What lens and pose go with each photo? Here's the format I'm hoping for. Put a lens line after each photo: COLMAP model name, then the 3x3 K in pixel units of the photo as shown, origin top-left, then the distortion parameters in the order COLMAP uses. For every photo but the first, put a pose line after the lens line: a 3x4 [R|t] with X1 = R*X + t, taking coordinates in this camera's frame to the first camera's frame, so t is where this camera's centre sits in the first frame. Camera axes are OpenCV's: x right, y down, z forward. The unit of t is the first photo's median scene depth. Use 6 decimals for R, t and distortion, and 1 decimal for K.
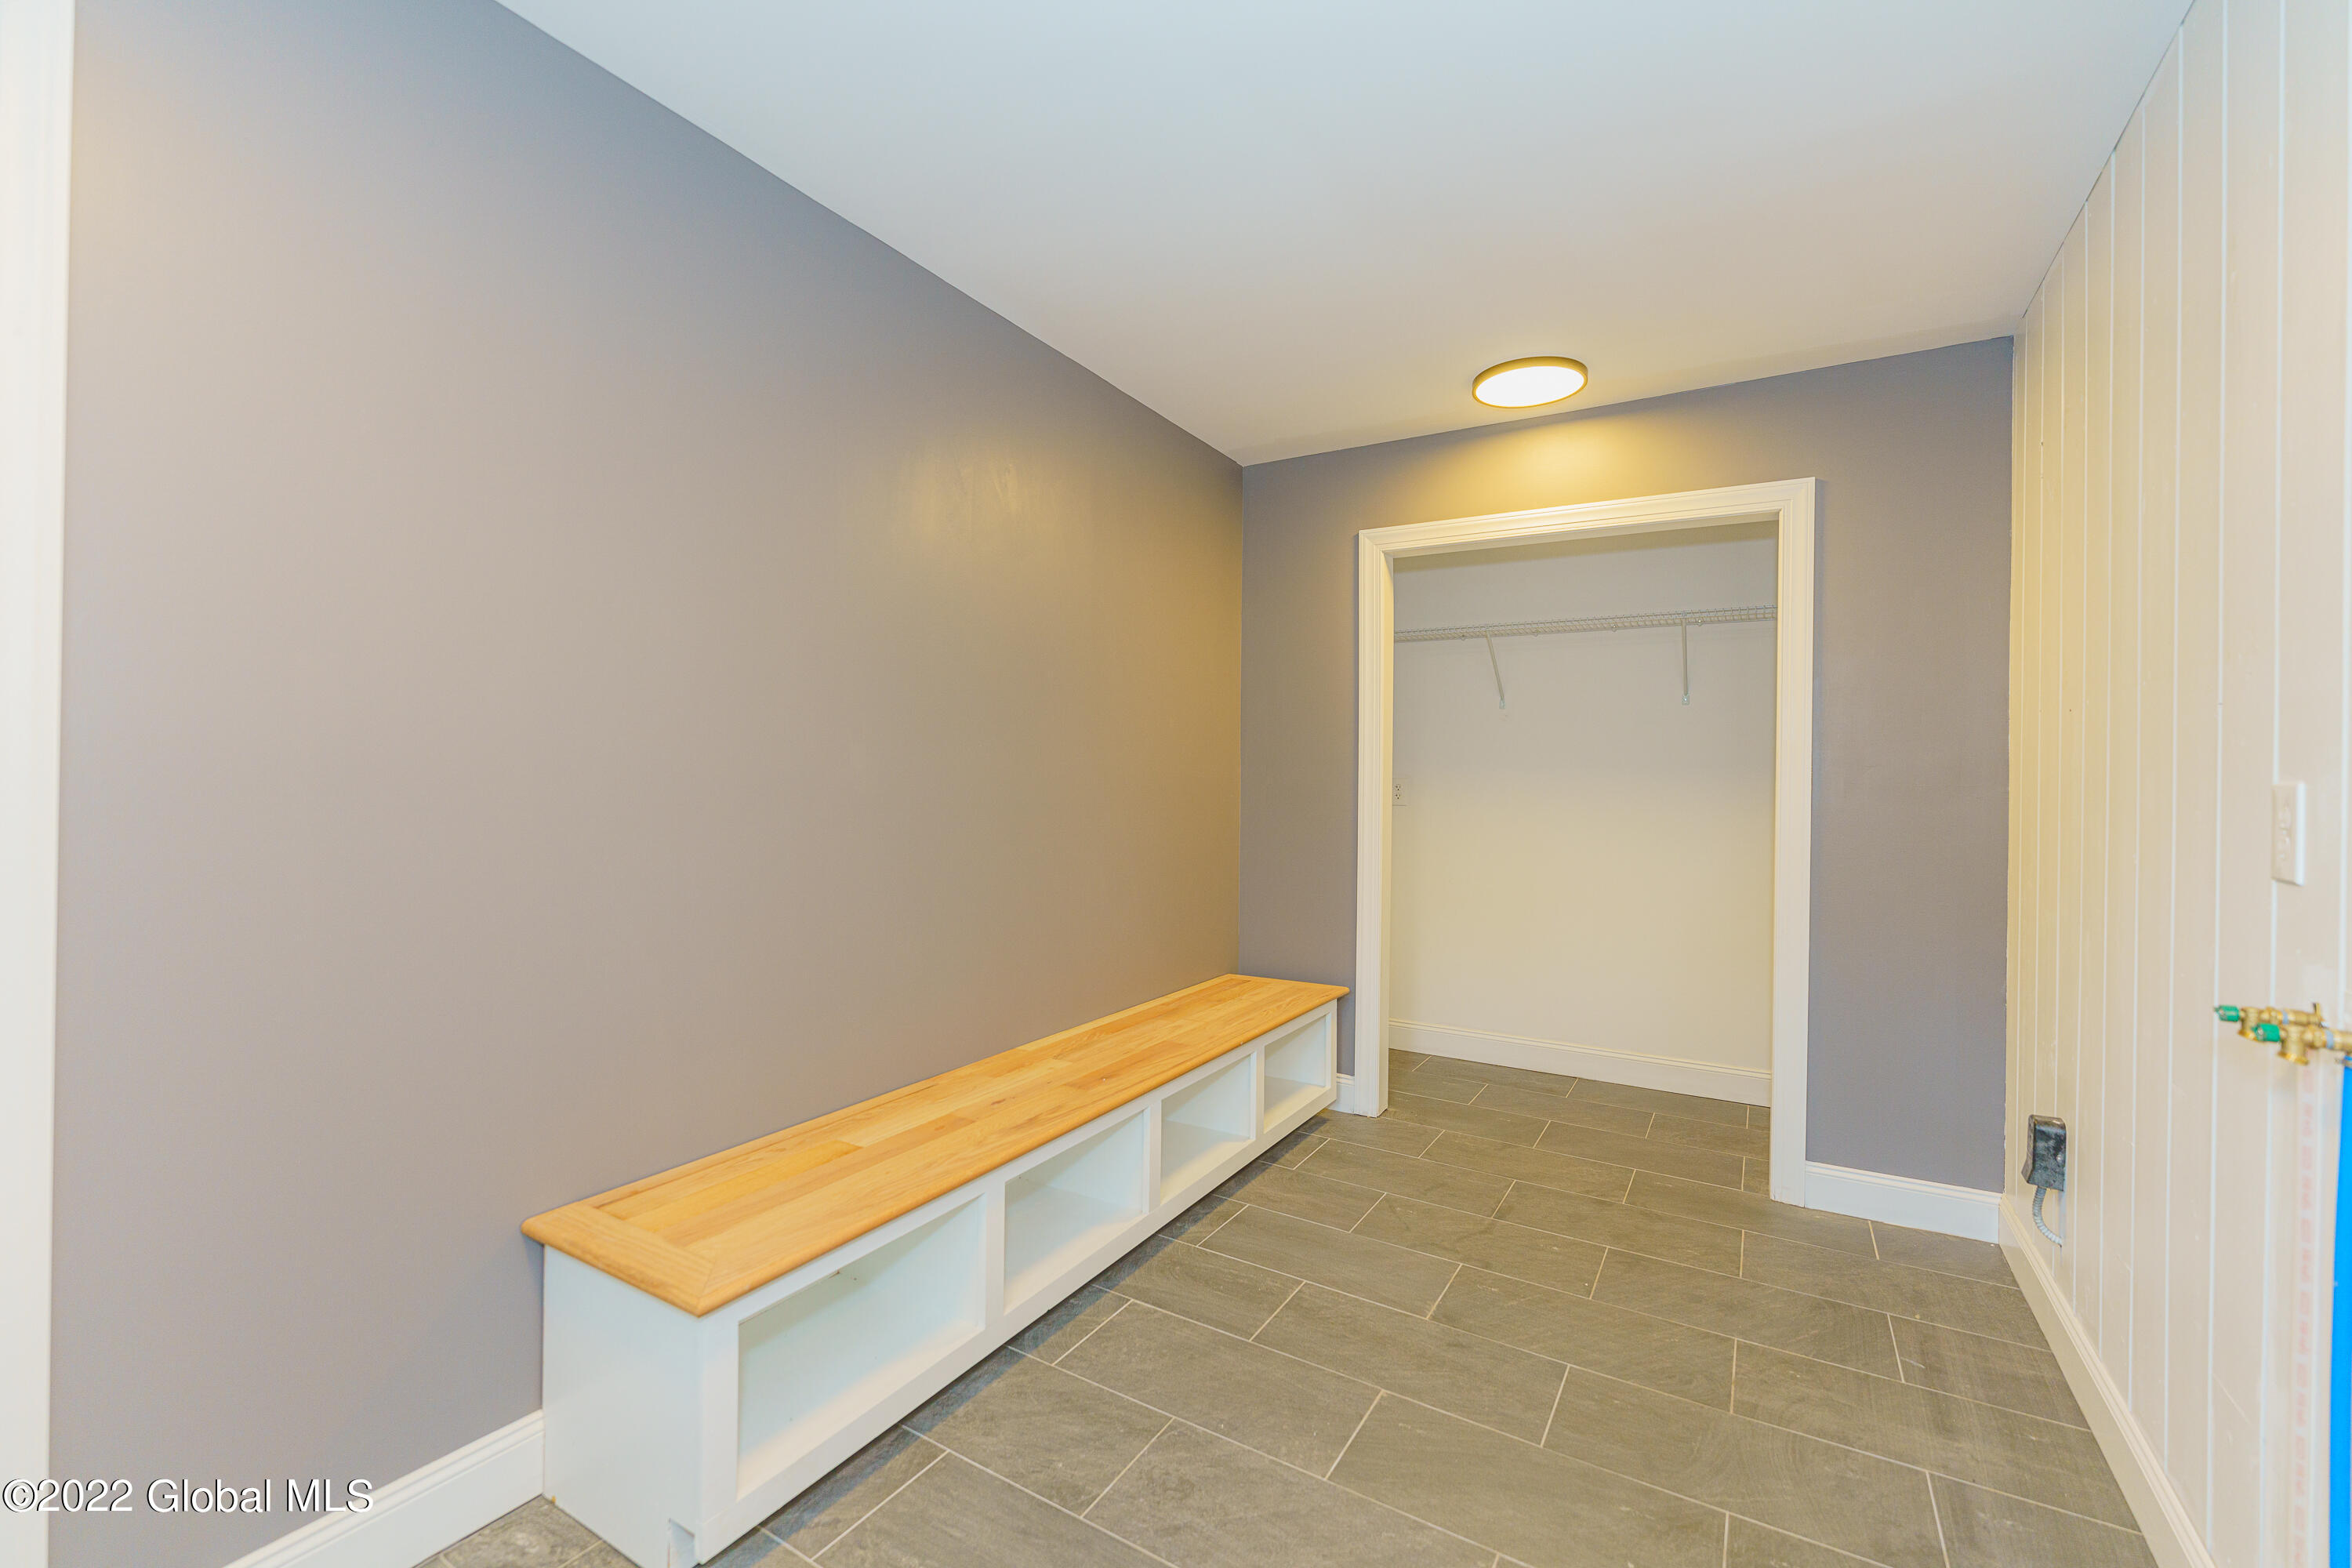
lens RADIAL K [[982.7, 0, 1173.2], [0, 982.7, 777.5], [0, 0, 1]] dist [-0.003876, 0.000470]
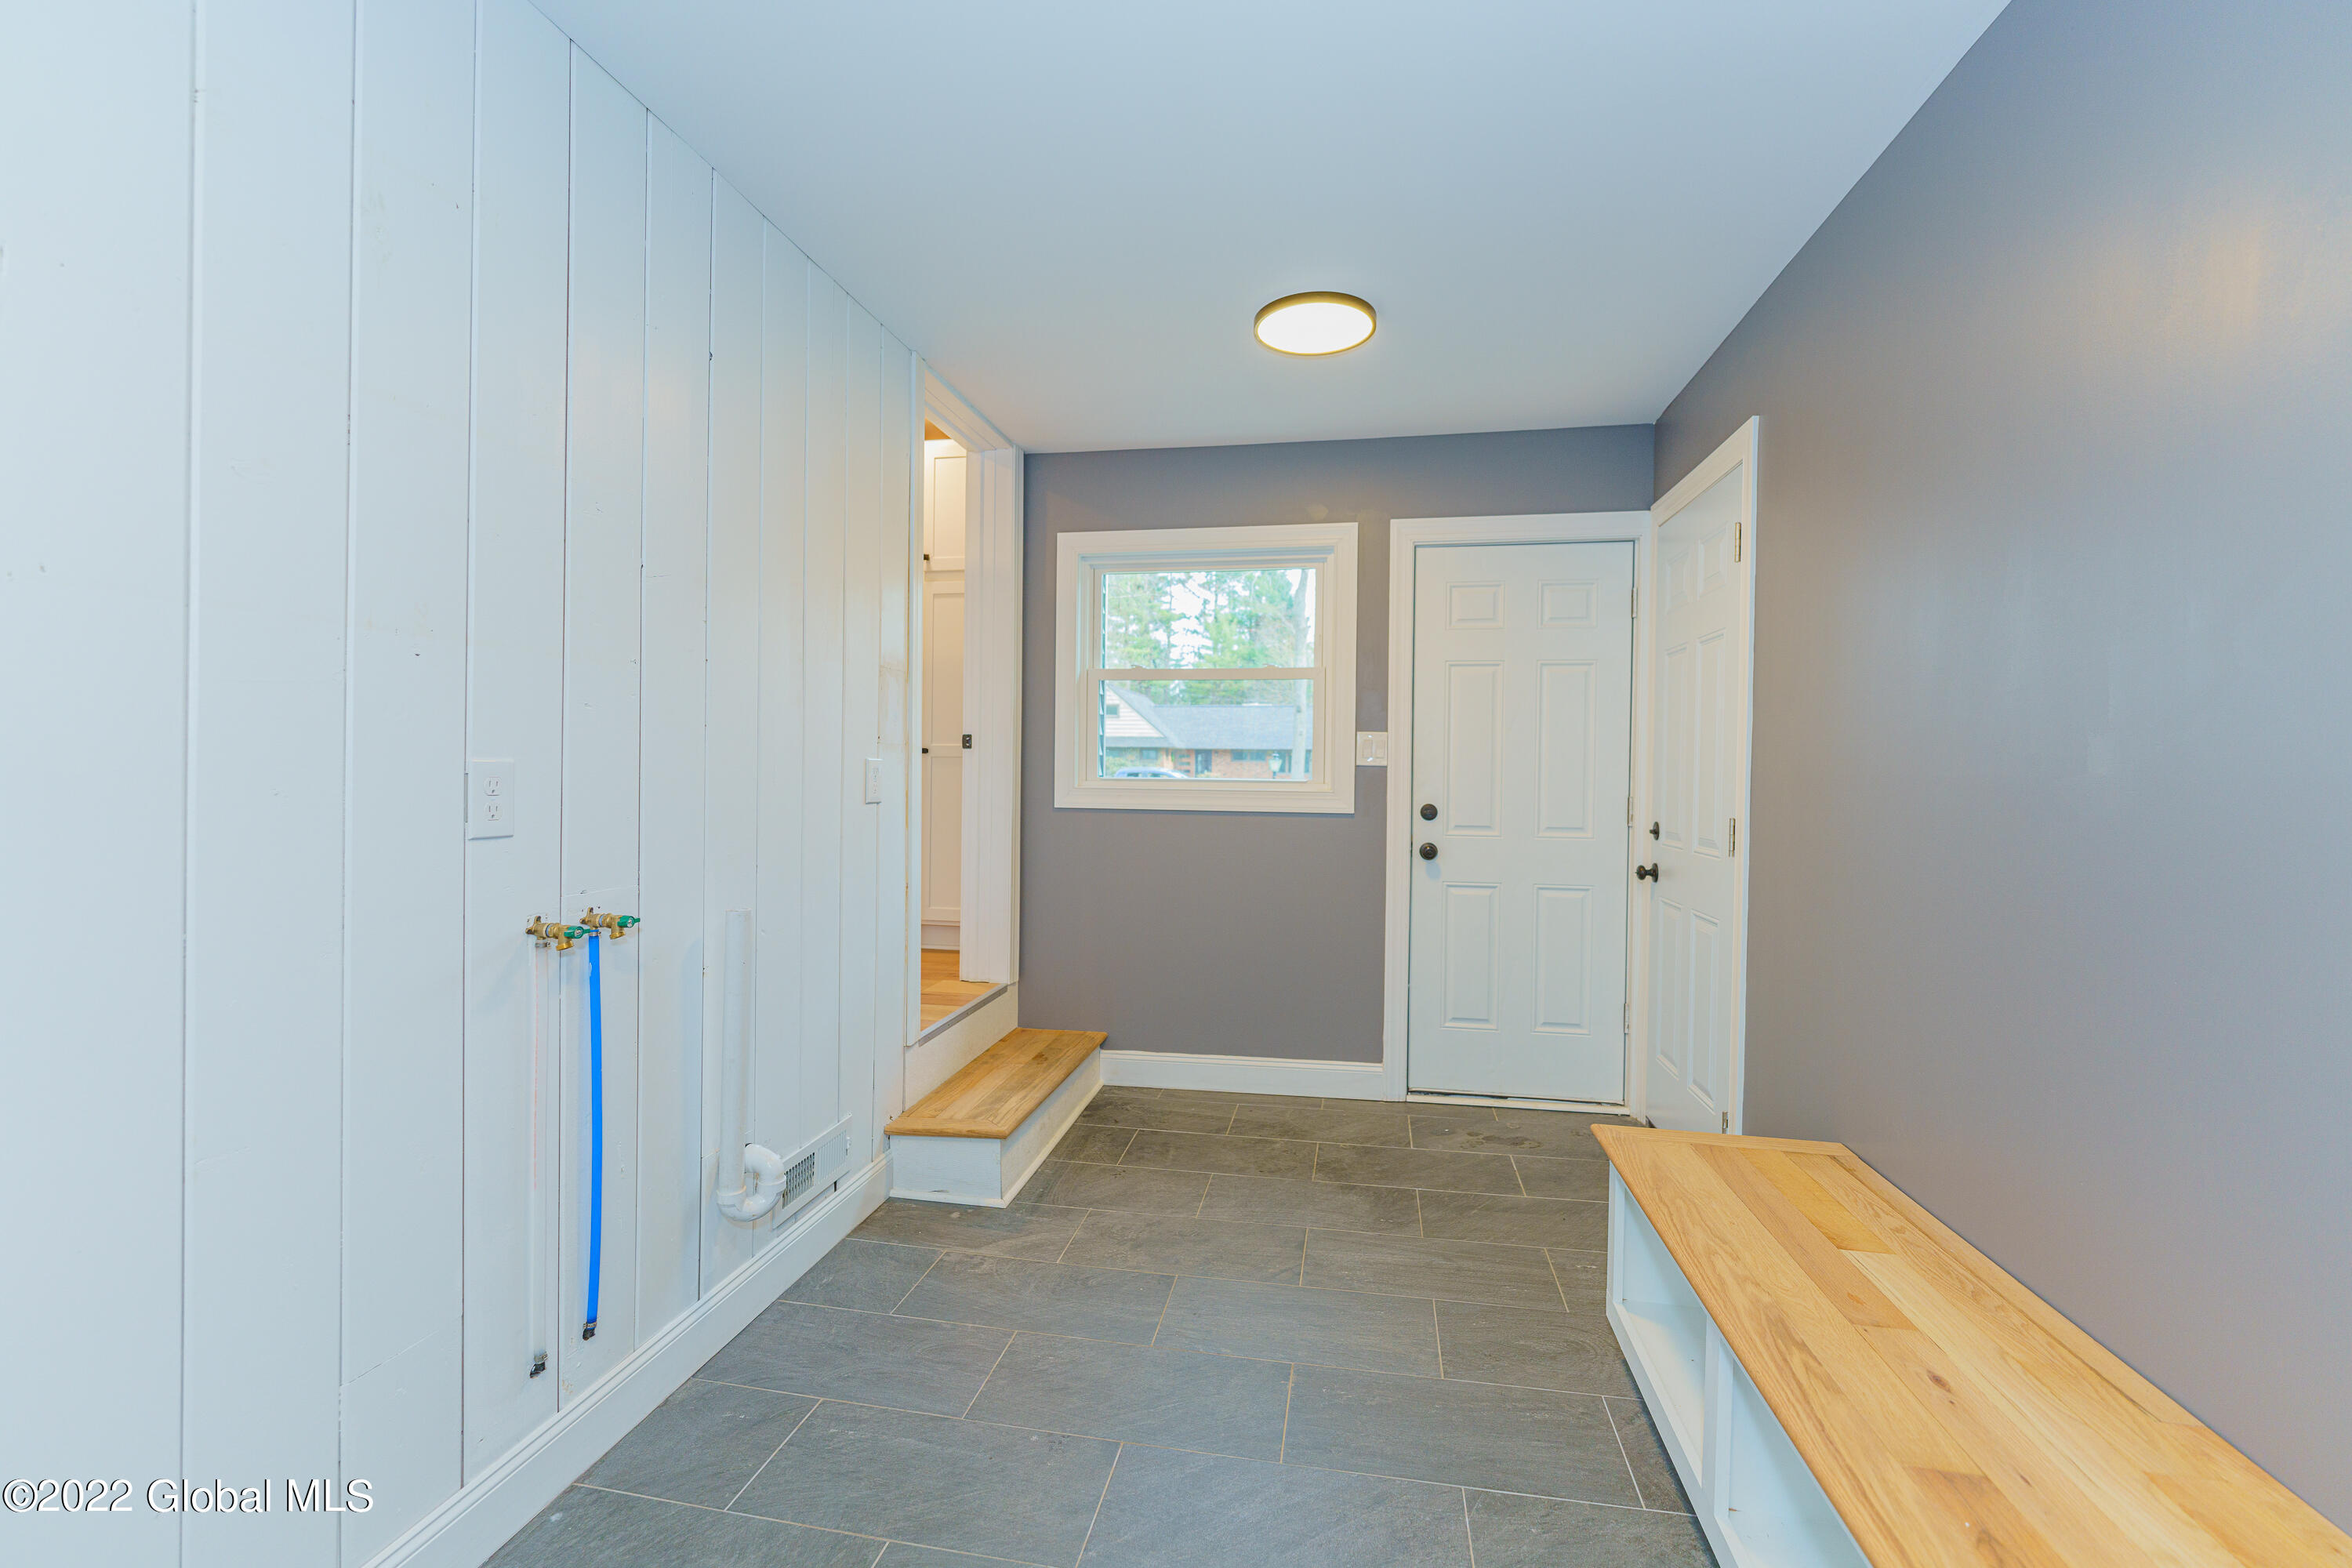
lens RADIAL K [[982.7, 0, 1173.2], [0, 982.7, 777.5], [0, 0, 1]] dist [-0.003876, 0.000470]
pose [[-0.938740, -0.022156, -0.343913, 0.393263], [-0.024247, 0.999704, 0.001779, 0.003938], [0.343772, 0.010009, -0.939000, 1.286682]]
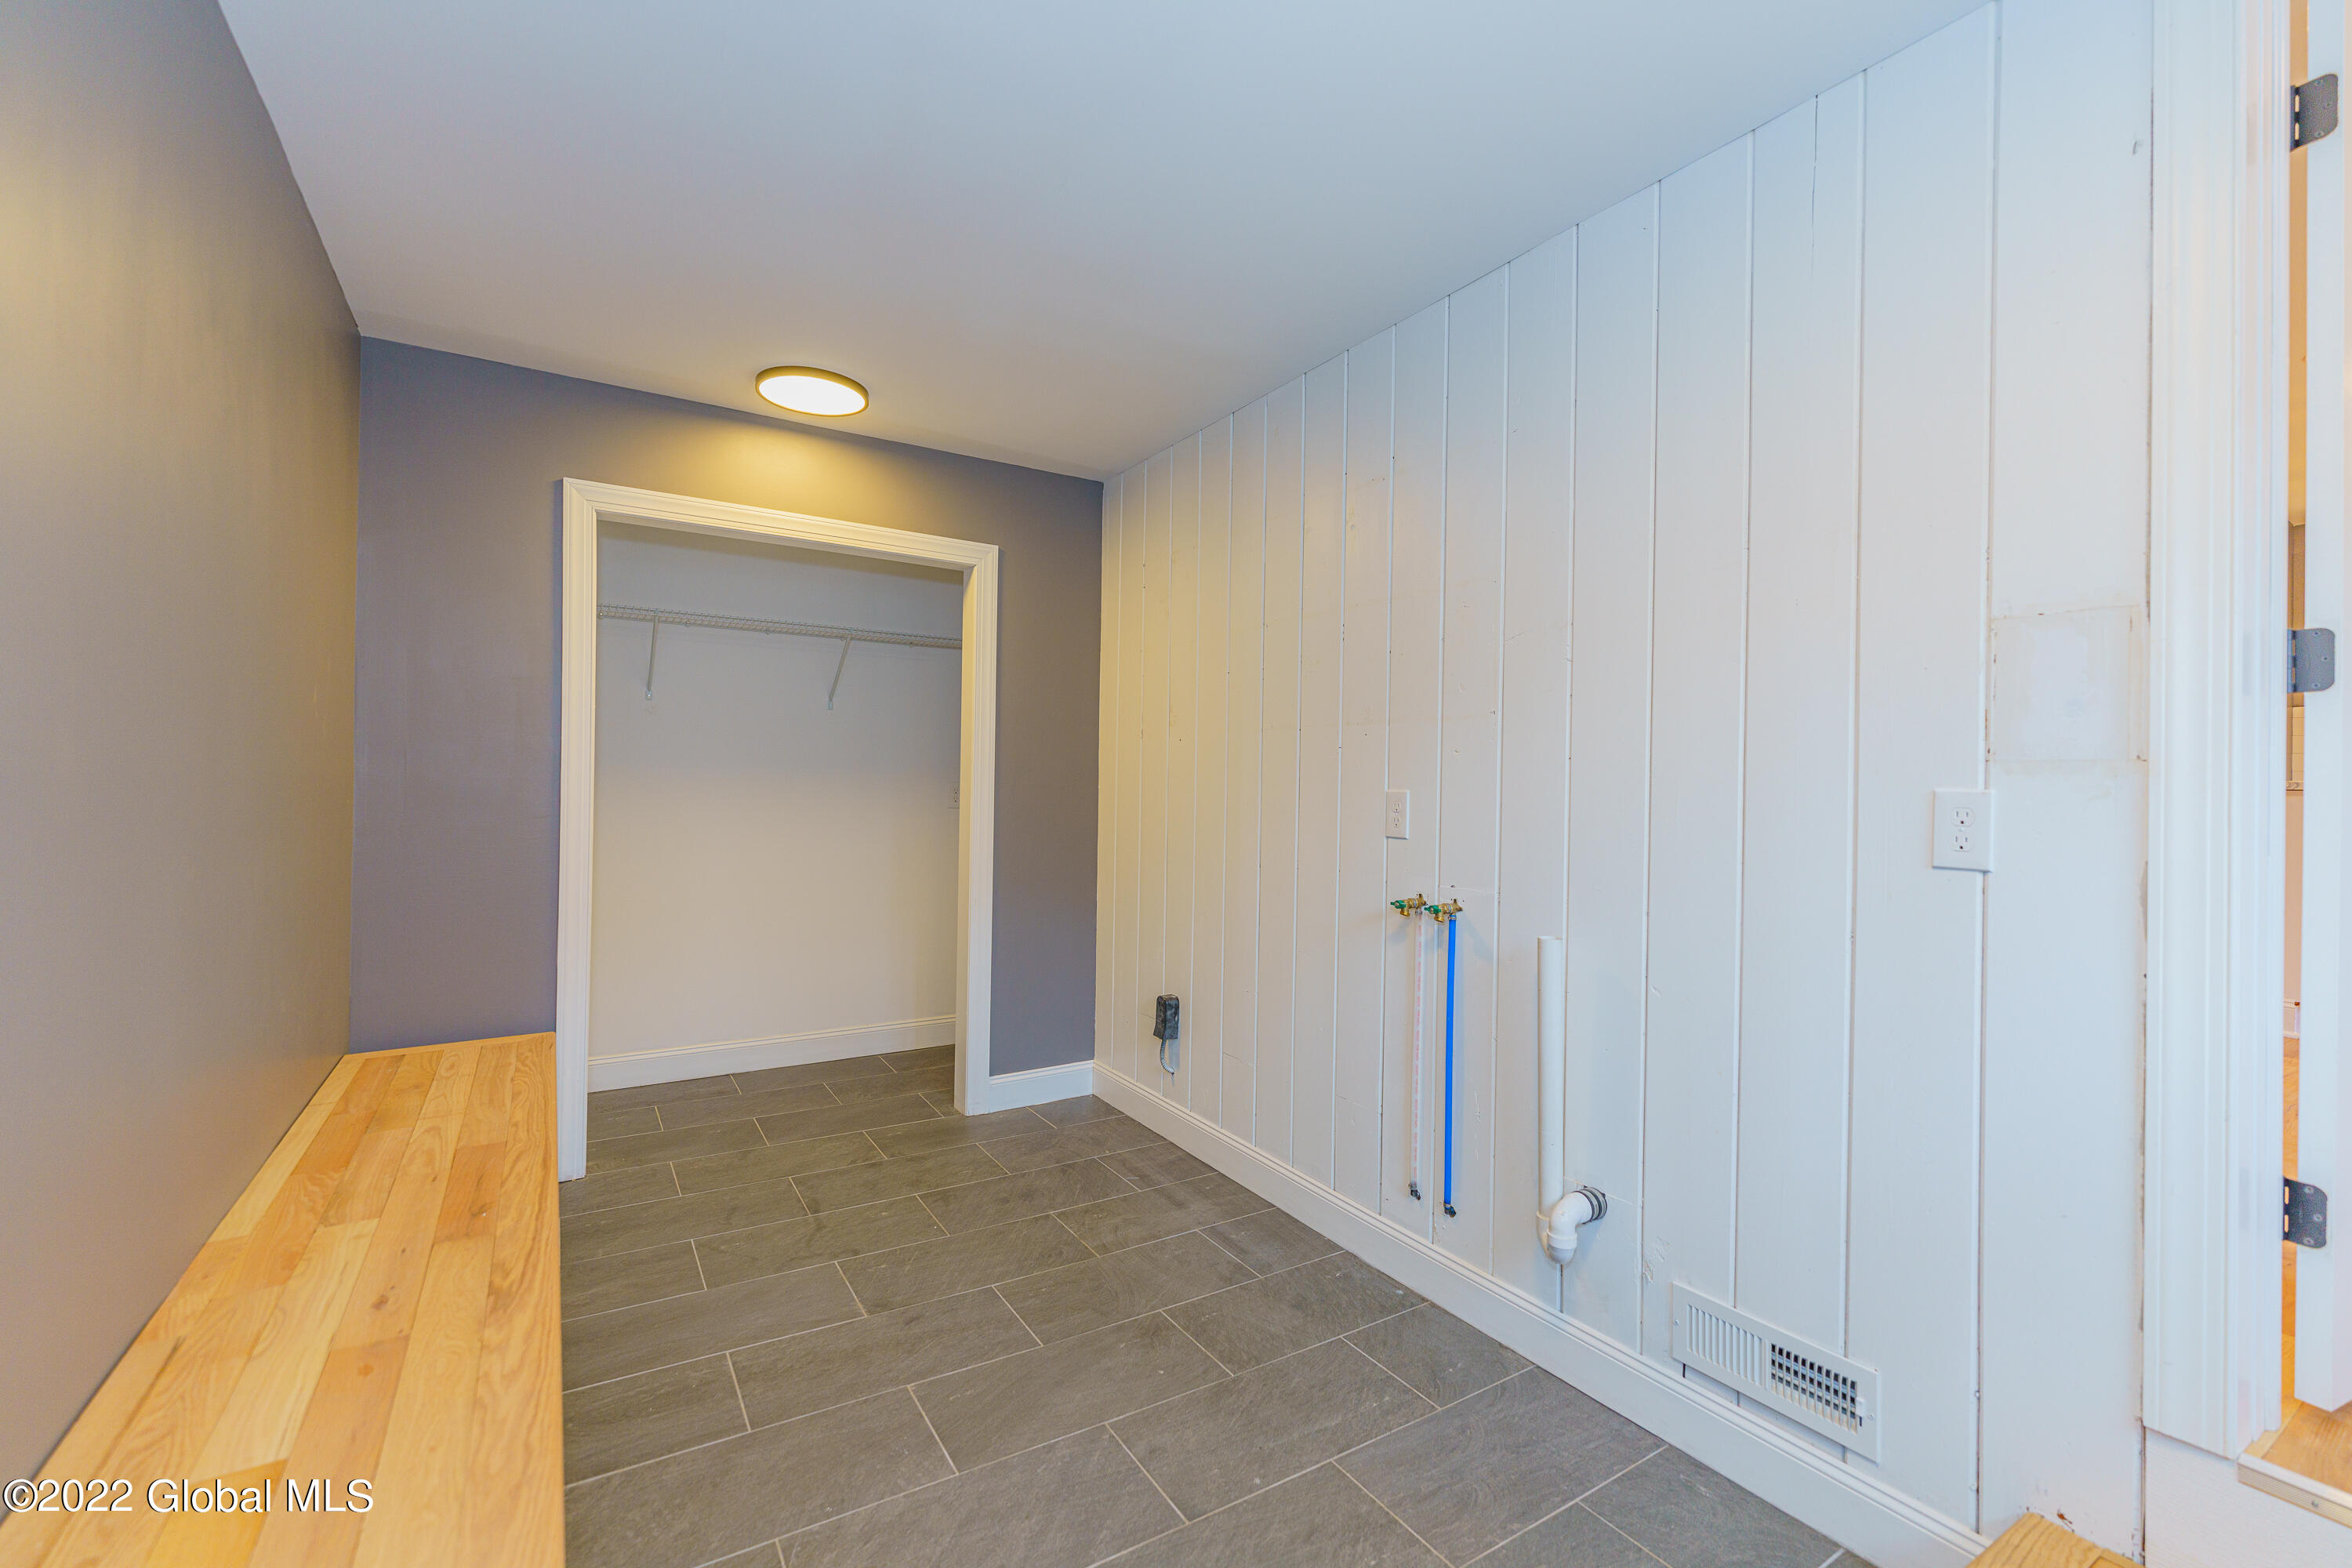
lens RADIAL K [[982.7, 0, 1173.2], [0, 982.7, 777.5], [0, 0, 1]] dist [-0.003876, 0.000470]
pose [[0.452652, -0.000458, 0.891687, -0.479704], [-0.010811, 0.999924, 0.006002, -0.014259], [-0.891622, -0.012357, 0.452613, 0.252869]]
